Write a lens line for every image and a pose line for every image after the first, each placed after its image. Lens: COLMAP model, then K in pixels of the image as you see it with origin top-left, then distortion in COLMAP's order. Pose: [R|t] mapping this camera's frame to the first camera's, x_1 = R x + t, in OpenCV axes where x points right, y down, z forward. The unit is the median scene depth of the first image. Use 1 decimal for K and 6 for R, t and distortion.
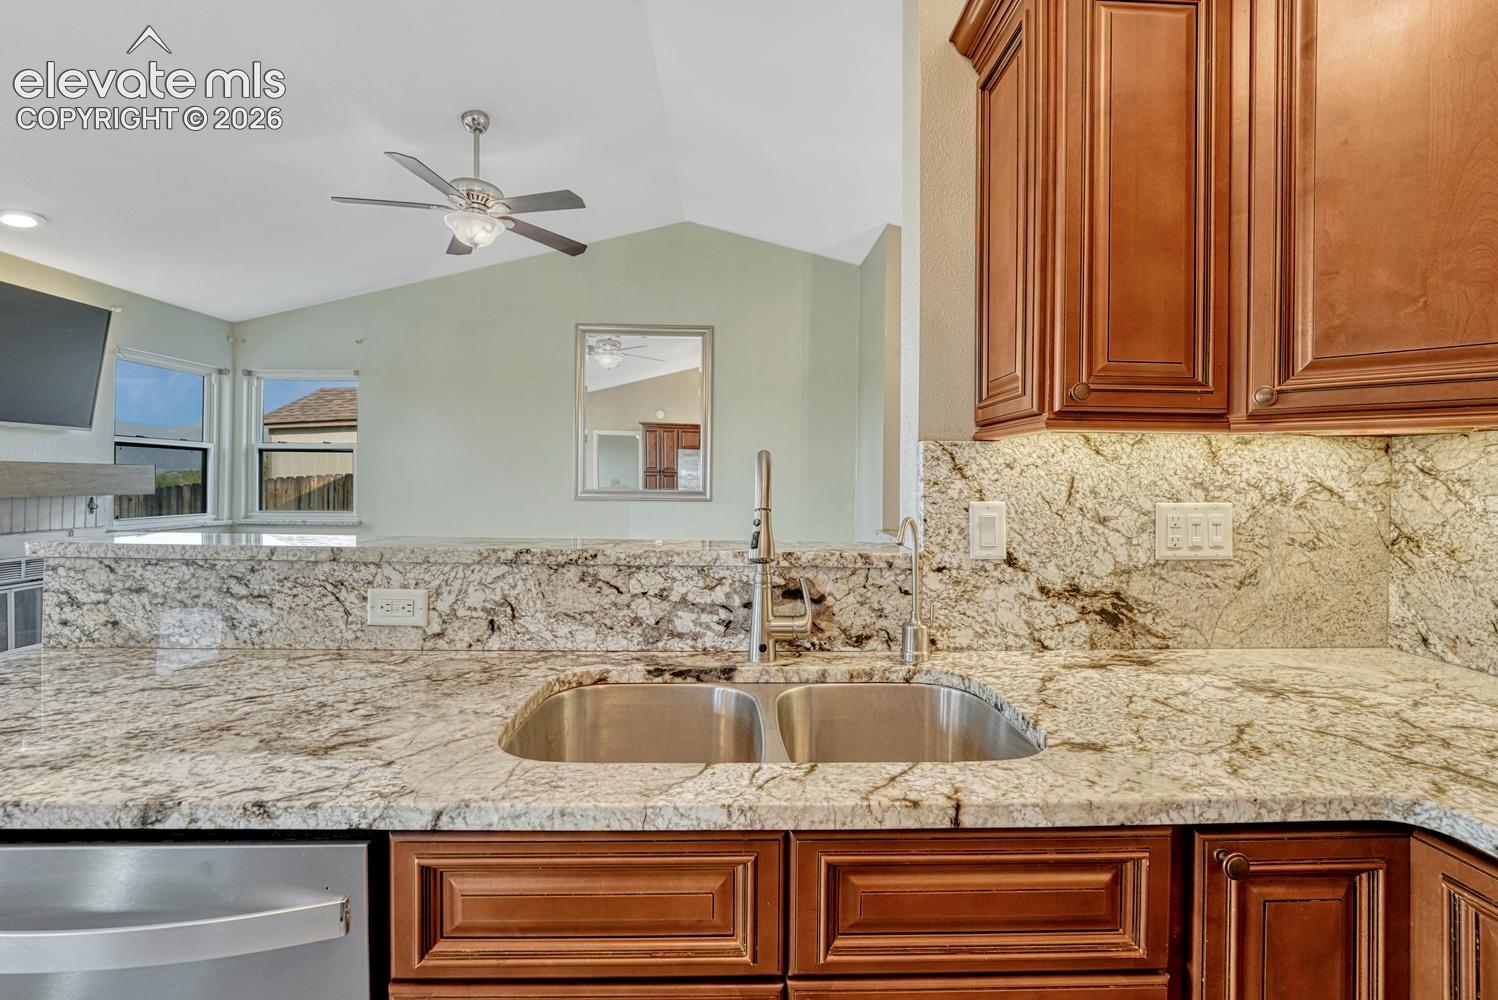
lens RADIAL K [[634.1, 0, 752.3], [0, 634.1, 479.7], [0, 0, 1]] dist [-0.009324, -0.000095]
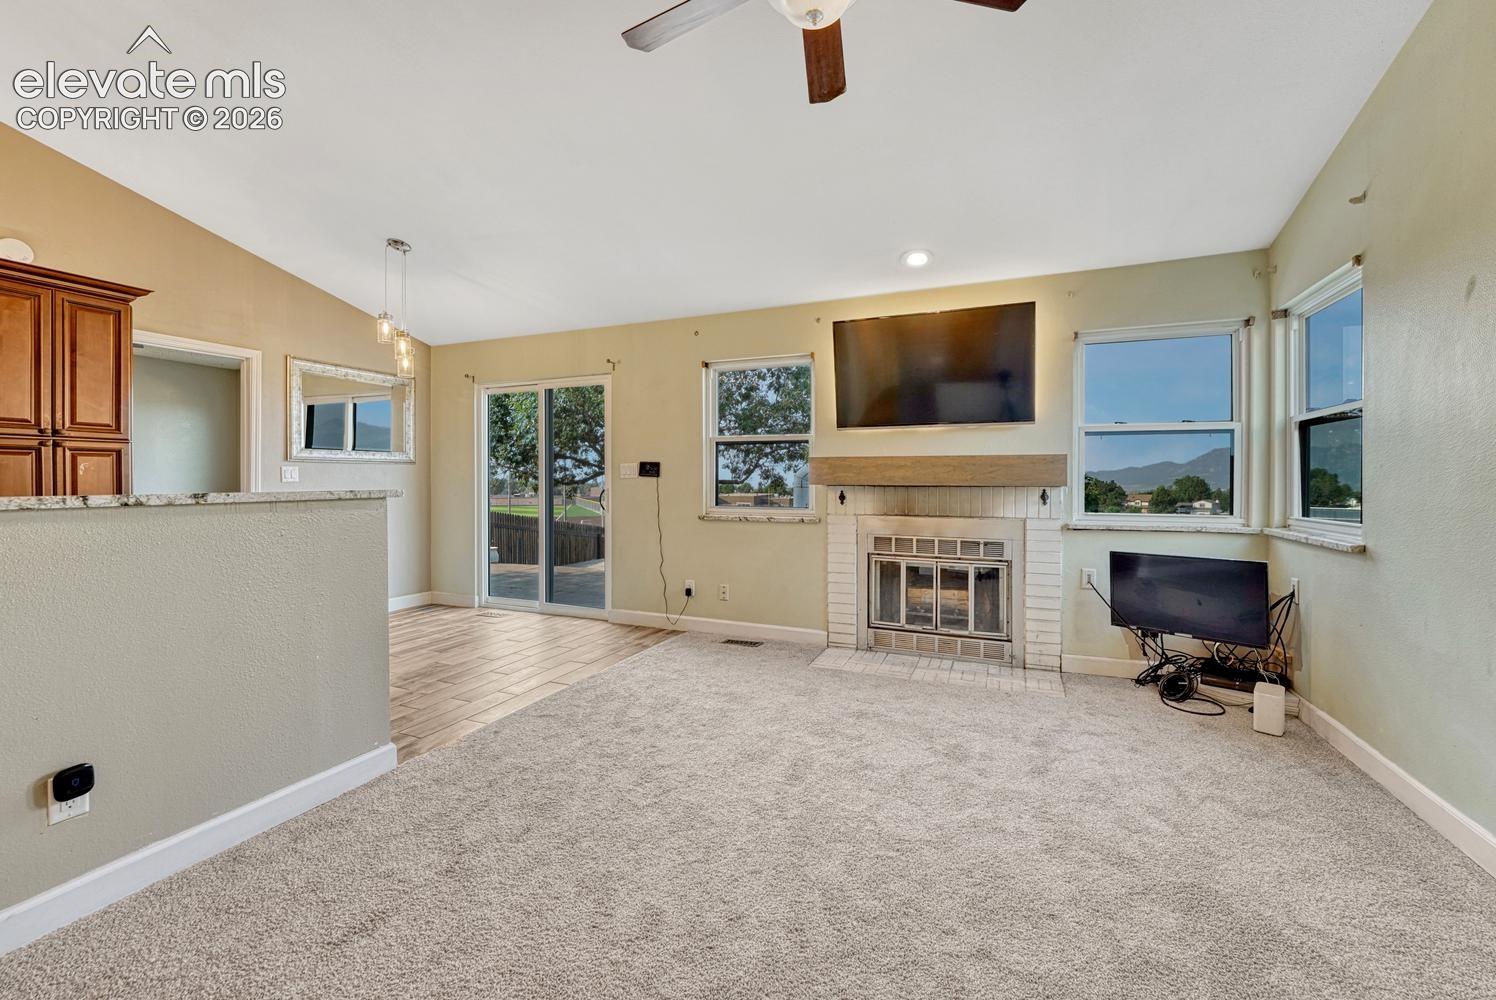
lens RADIAL K [[633.3, 0, 749.0], [0, 633.3, 484.1], [0, 0, 1]] dist [-0.009324, -0.000095]
pose [[-0.418569, -0.004694, -0.908173, 0.211707], [-0.005140, 0.999983, -0.002800, 0.075718], [0.908171, 0.003496, -0.418585, 2.969610]]
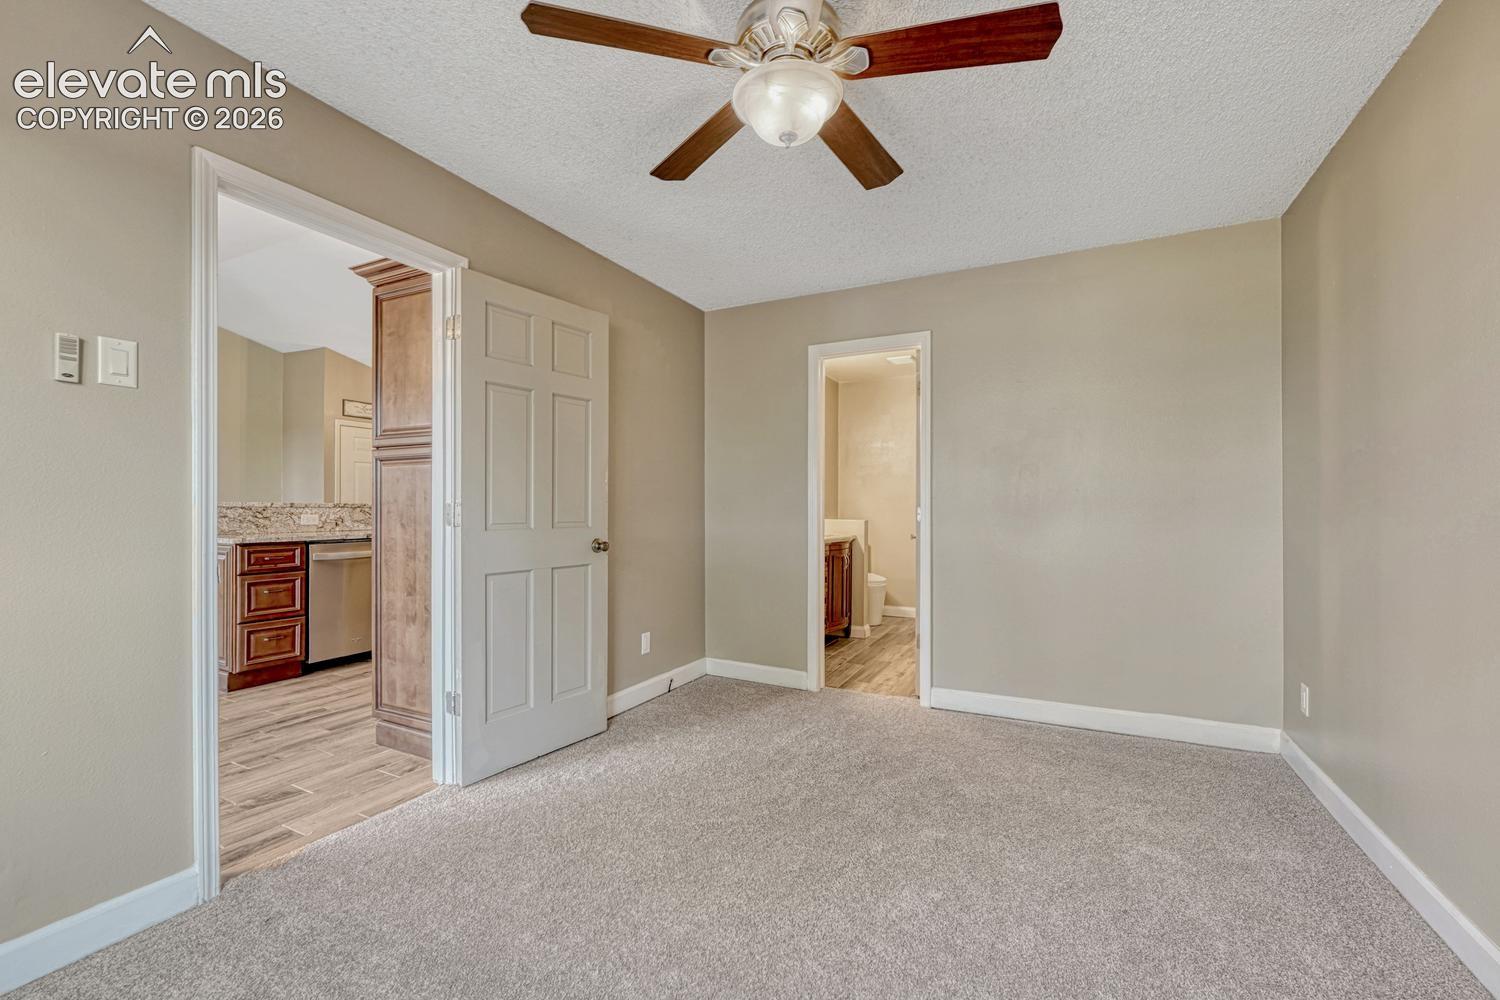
lens RADIAL K [[635.0, 0, 749.6], [0, 635.0, 504.4], [0, 0, 1]] dist [-0.009324, -0.000095]
pose [[0.495740, -0.010507, 0.868408, -2.377219], [0.013538, 0.999899, 0.004370, 0.131327], [-0.868366, 0.009590, 0.495832, -2.851326]]
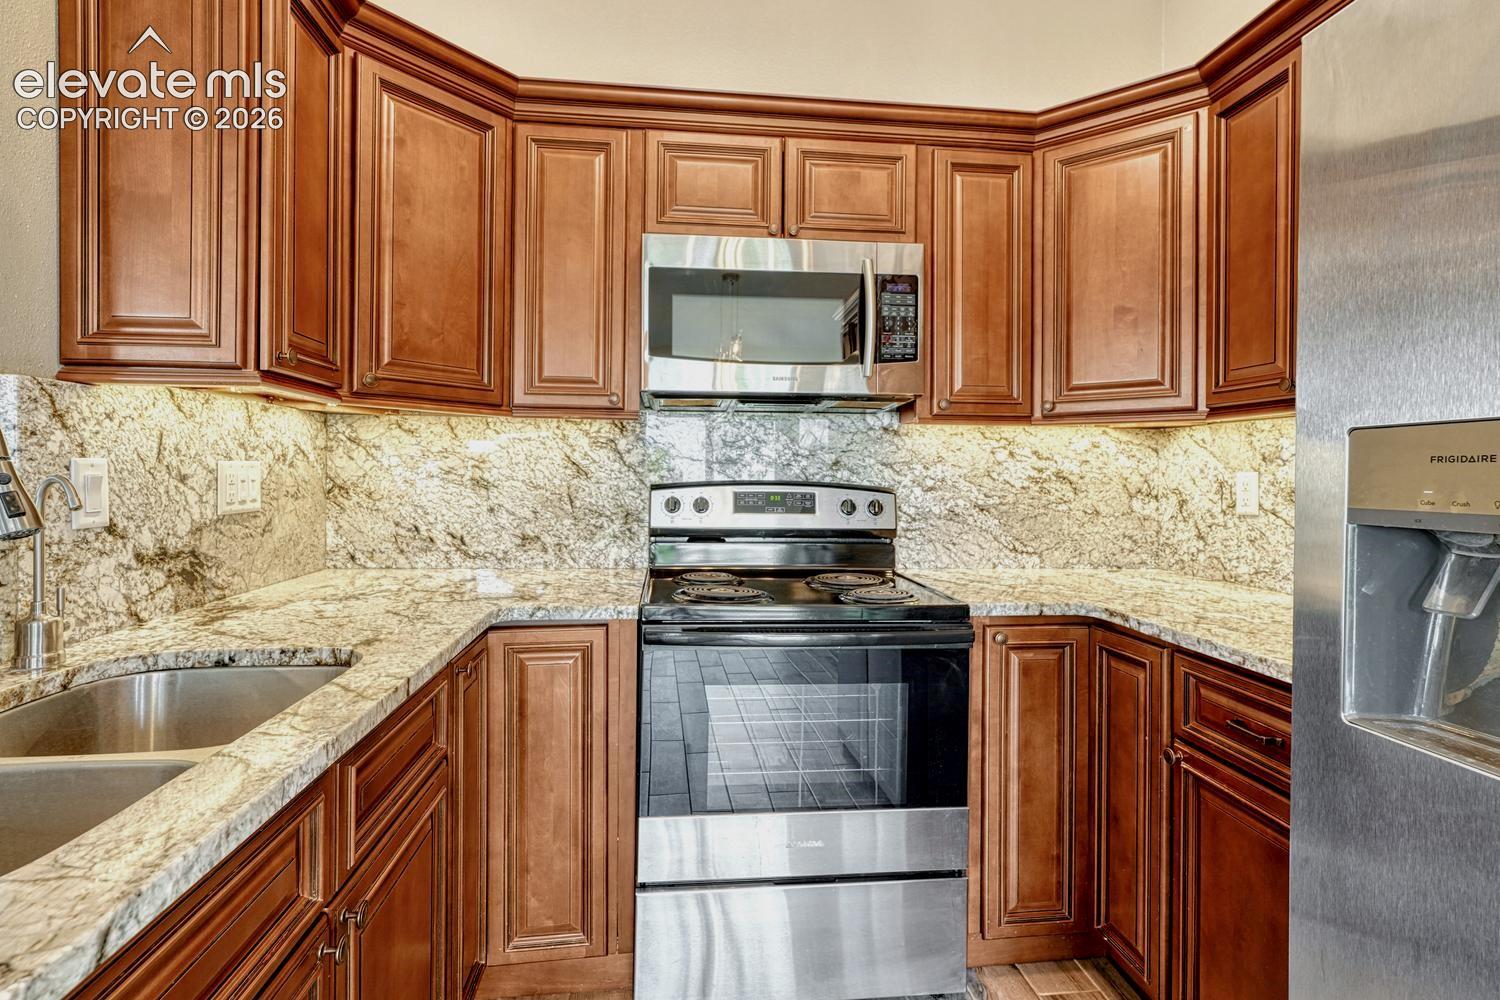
lens RADIAL K [[721.2, 0, 746.9], [0, 721.2, 485.4], [0, 0, 1]] dist [0.000012, 0.000444]
pose [[-0.081263, -0.027299, 0.996319, -0.645956], [-0.011559, 0.999583, 0.026446, 0.036606], [-0.996626, -0.009367, -0.081545, 0.232262]]
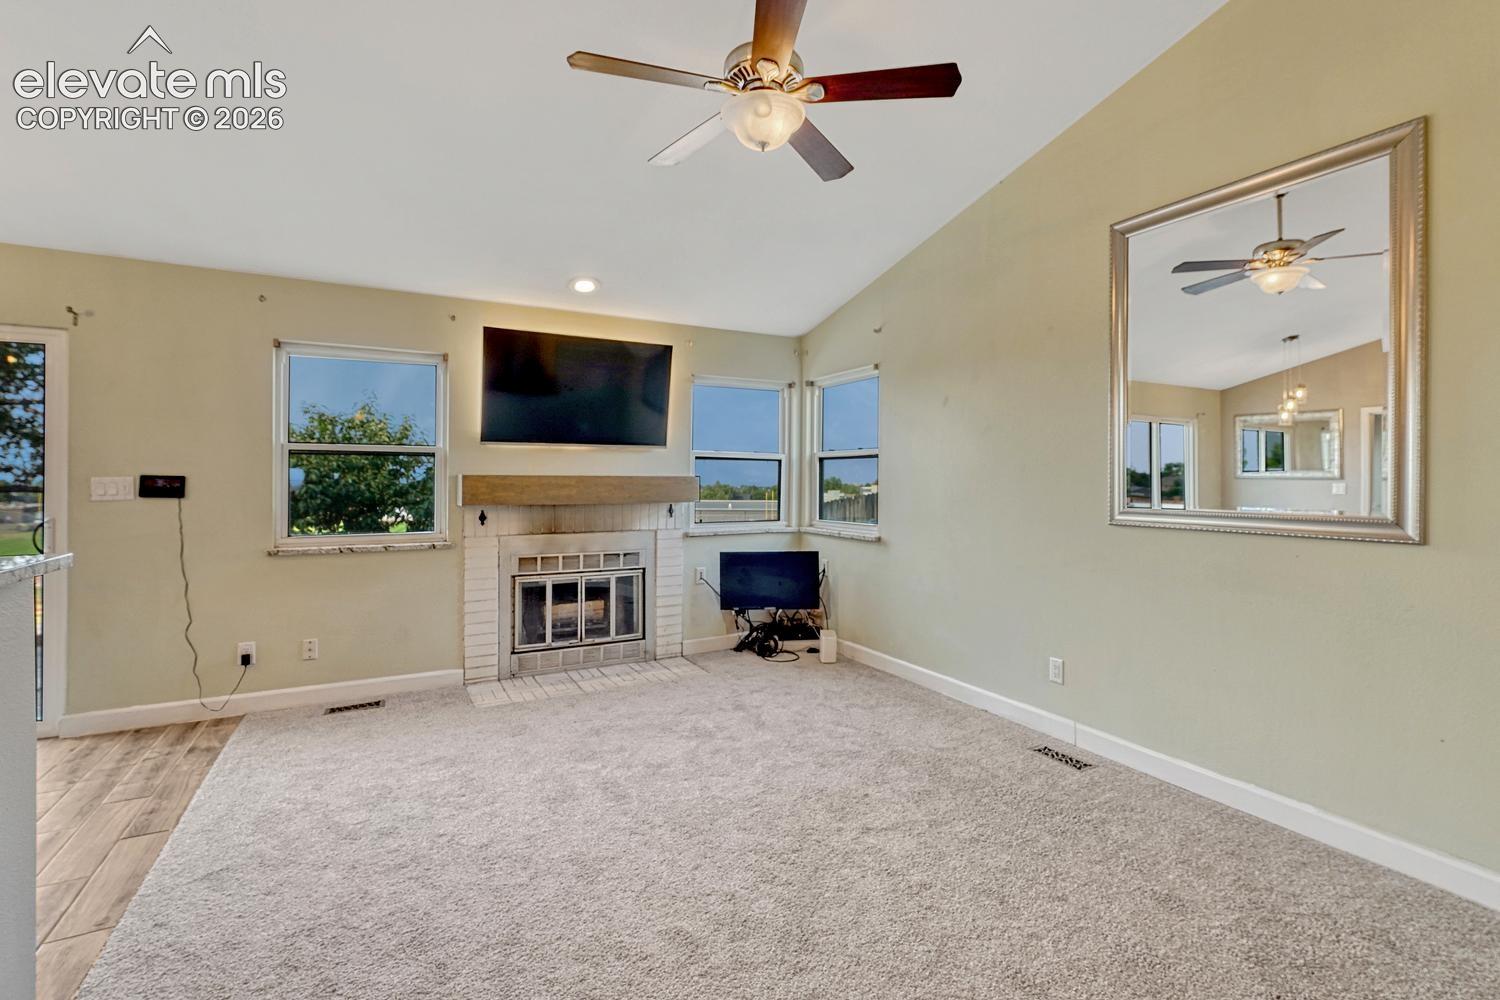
lens RADIAL K [[679.6, 0, 777.8], [0, 679.6, 482.6], [0, 0, 1]] dist [-0.002580, 0.001553]
pose [[0.473168, -0.002632, -0.880968, 0.540502], [0.001753, 0.999996, -0.002046, -0.029025], [0.880970, -0.000576, 0.473171, 1.694760]]
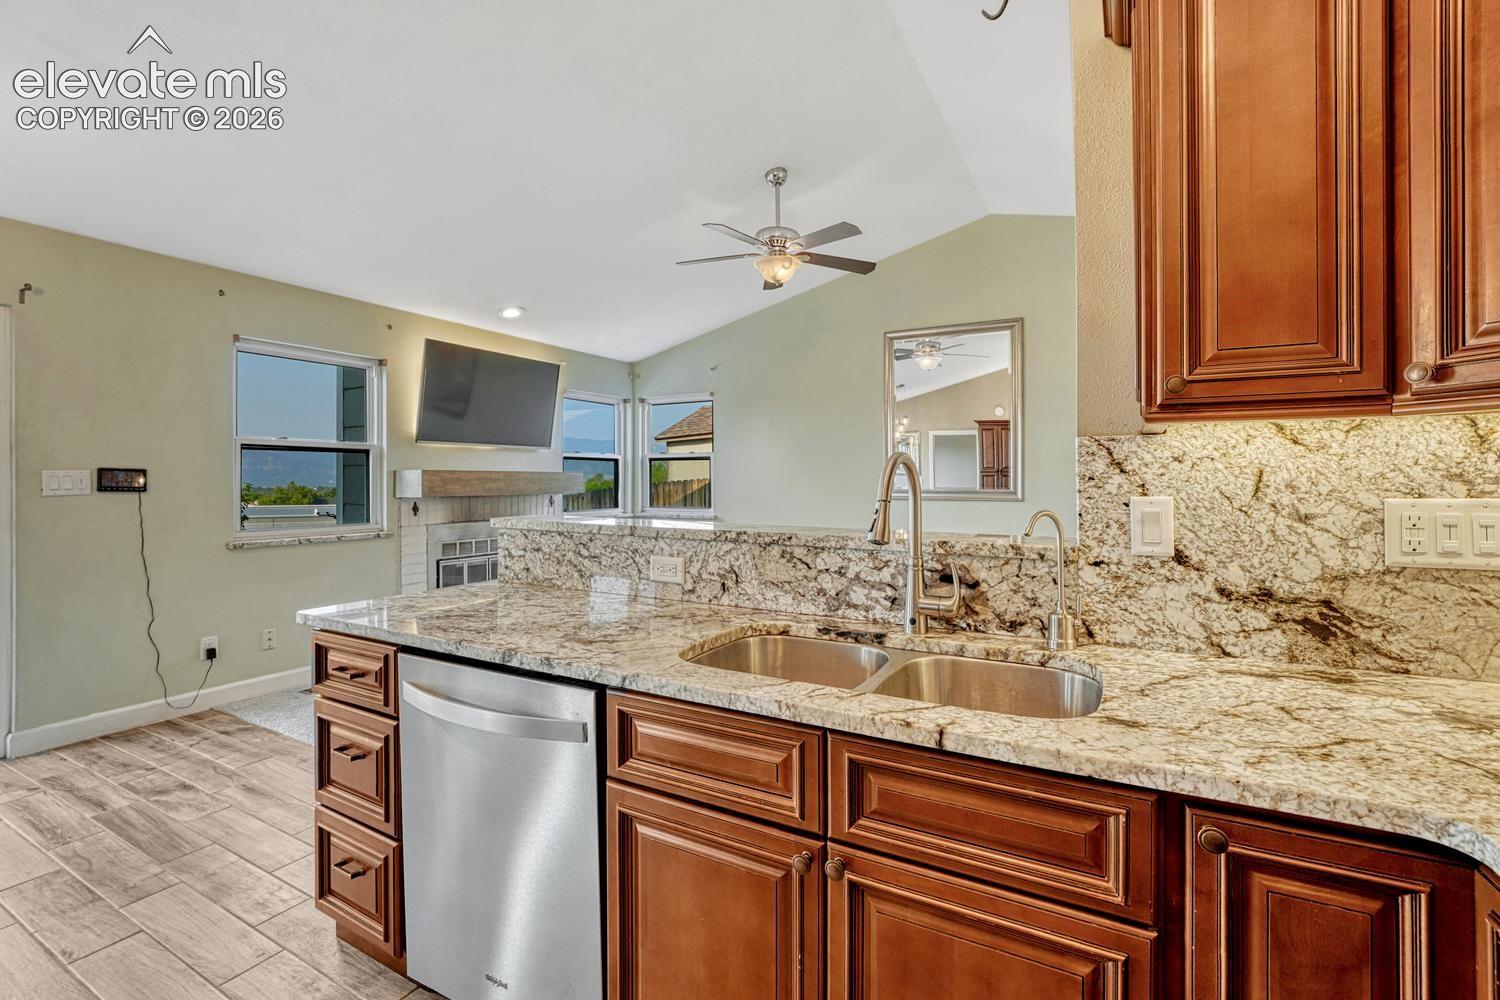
lens RADIAL K [[653.0, 0, 774.0], [0, 653.0, 480.0], [0, 0, 1]] dist [-0.005124, 0.000088]
pose [[0.872291, -0.009689, -0.488890, 0.364807], [0.009068, 0.999952, -0.003638, 0.007538], [0.488902, -0.001260, 0.872338, -0.163101]]
